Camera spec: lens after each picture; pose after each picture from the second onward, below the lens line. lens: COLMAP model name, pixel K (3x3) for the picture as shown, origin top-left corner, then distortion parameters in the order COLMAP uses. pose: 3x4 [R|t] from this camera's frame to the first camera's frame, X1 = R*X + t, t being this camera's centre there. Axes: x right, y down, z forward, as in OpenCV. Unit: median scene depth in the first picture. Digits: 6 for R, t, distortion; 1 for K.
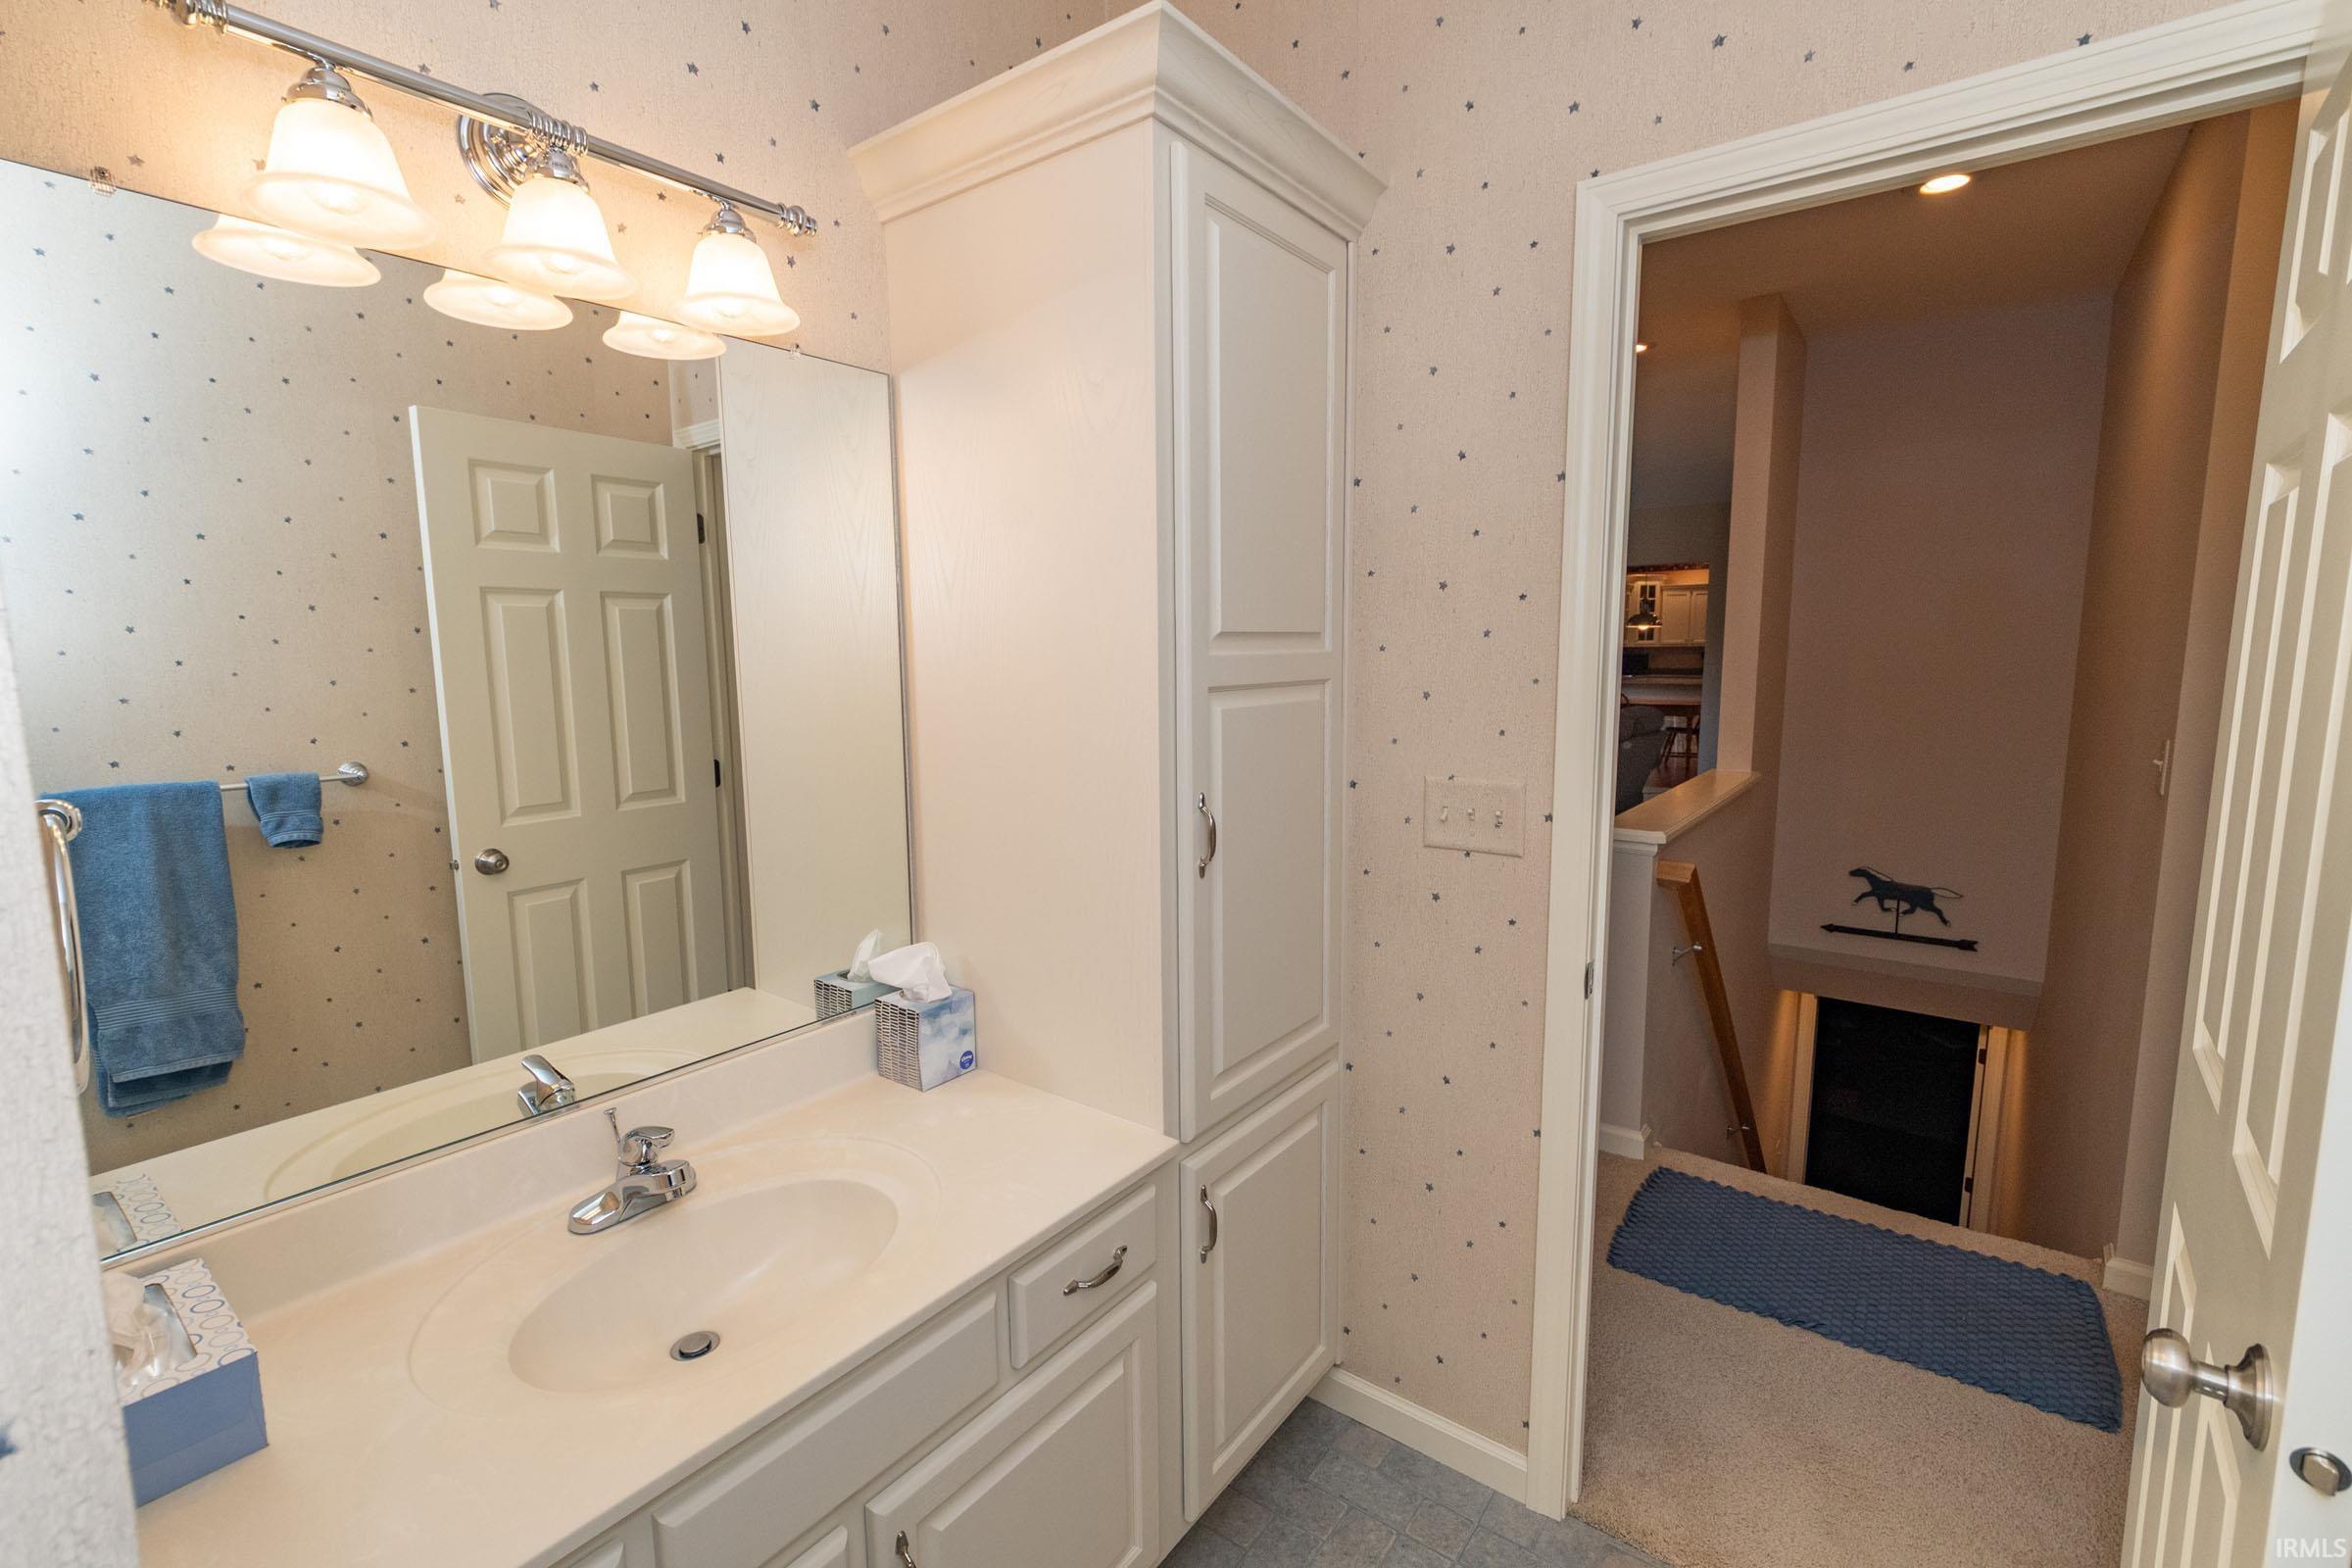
lens RADIAL K [[1019.6, 0, 1176.1], [0, 1019.6, 743.1], [0, 0, 1]] dist [-0.000742, -0.000354]
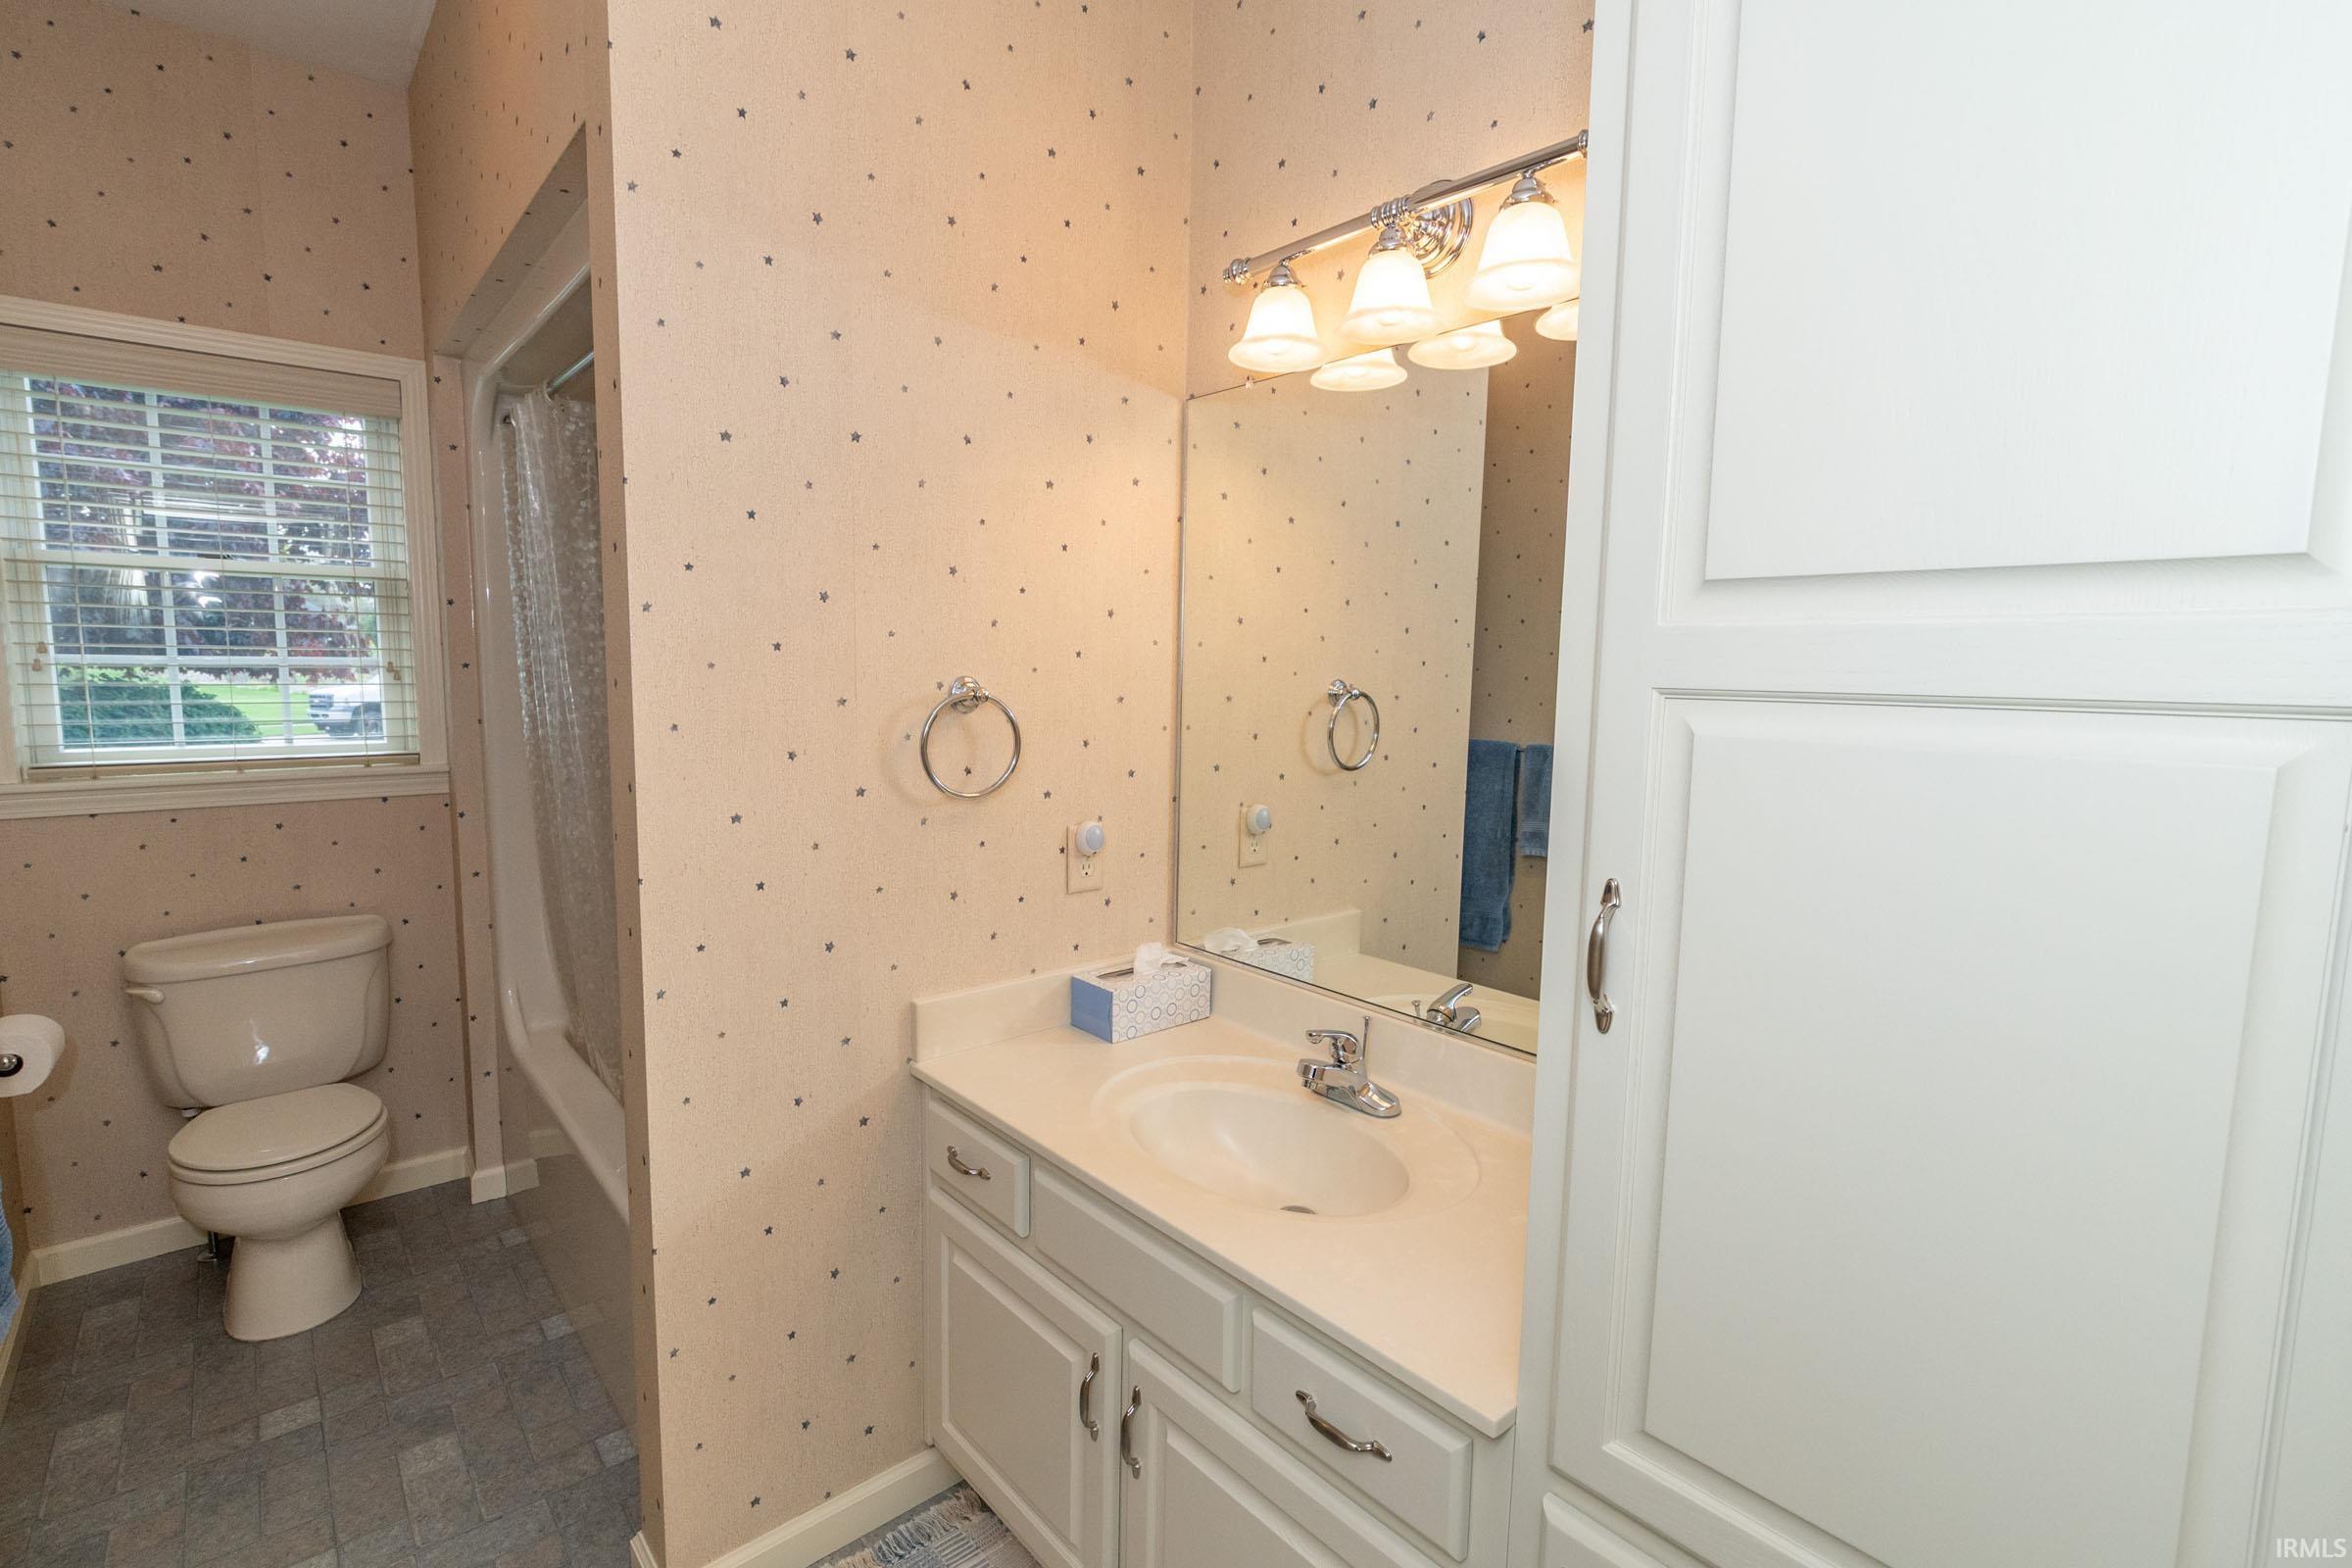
lens RADIAL K [[1037.0, 0, 1172.7], [0, 1037.0, 774.5], [0, 0, 1]] dist [0.000867, -0.000489]
pose [[-0.160300, 0.110136, -0.980905, 0.785281], [-0.128632, 0.982950, 0.131387, -0.066583], [0.978651, 0.147237, -0.143400, 1.085186]]
